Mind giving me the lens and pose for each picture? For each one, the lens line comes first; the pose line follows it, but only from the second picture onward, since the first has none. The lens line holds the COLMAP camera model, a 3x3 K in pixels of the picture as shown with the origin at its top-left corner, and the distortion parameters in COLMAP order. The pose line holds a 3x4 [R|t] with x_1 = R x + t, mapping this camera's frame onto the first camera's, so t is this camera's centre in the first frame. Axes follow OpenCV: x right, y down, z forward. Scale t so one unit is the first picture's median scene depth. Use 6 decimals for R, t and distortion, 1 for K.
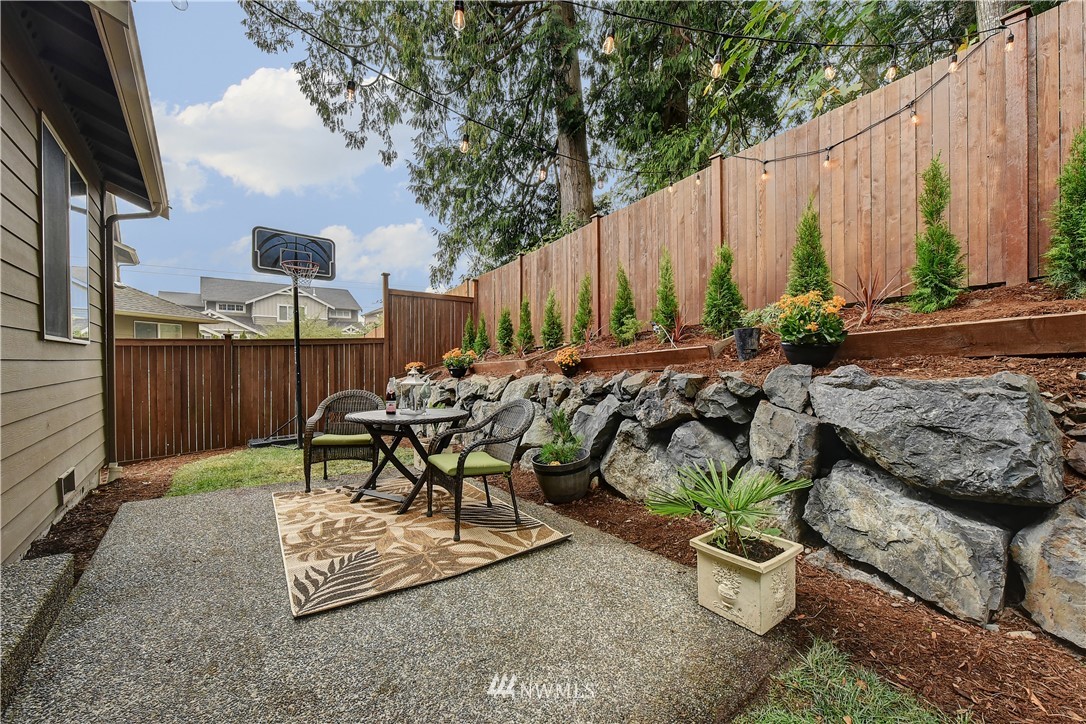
lens RADIAL K [[442.9, 0, 544.5], [0, 442.9, 359.7], [0, 0, 1]] dist [-0.008750, -0.000321]
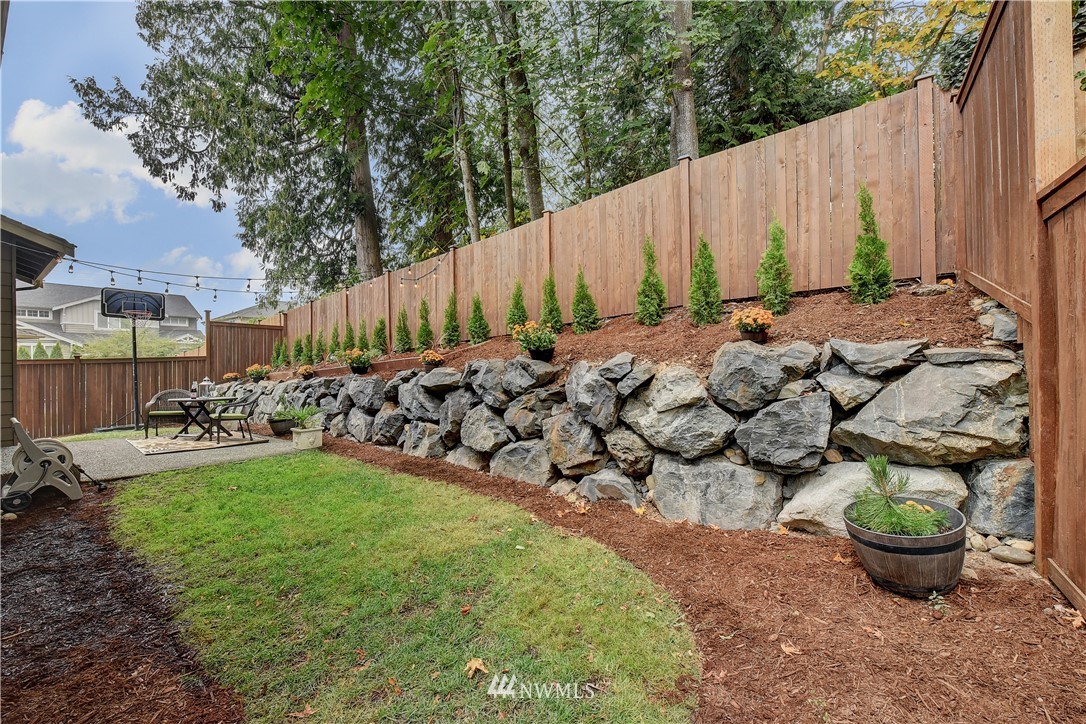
lens RADIAL K [[442.9, 0, 550.5], [0, 442.9, 360.4], [0, 0, 1]] dist [-0.008750, -0.000321]
pose [[0.963453, -0.004324, 0.267842, 0.565095], [0.008017, 0.999887, -0.012696, -0.015857], [-0.267757, 0.014379, 0.963379, -1.147315]]
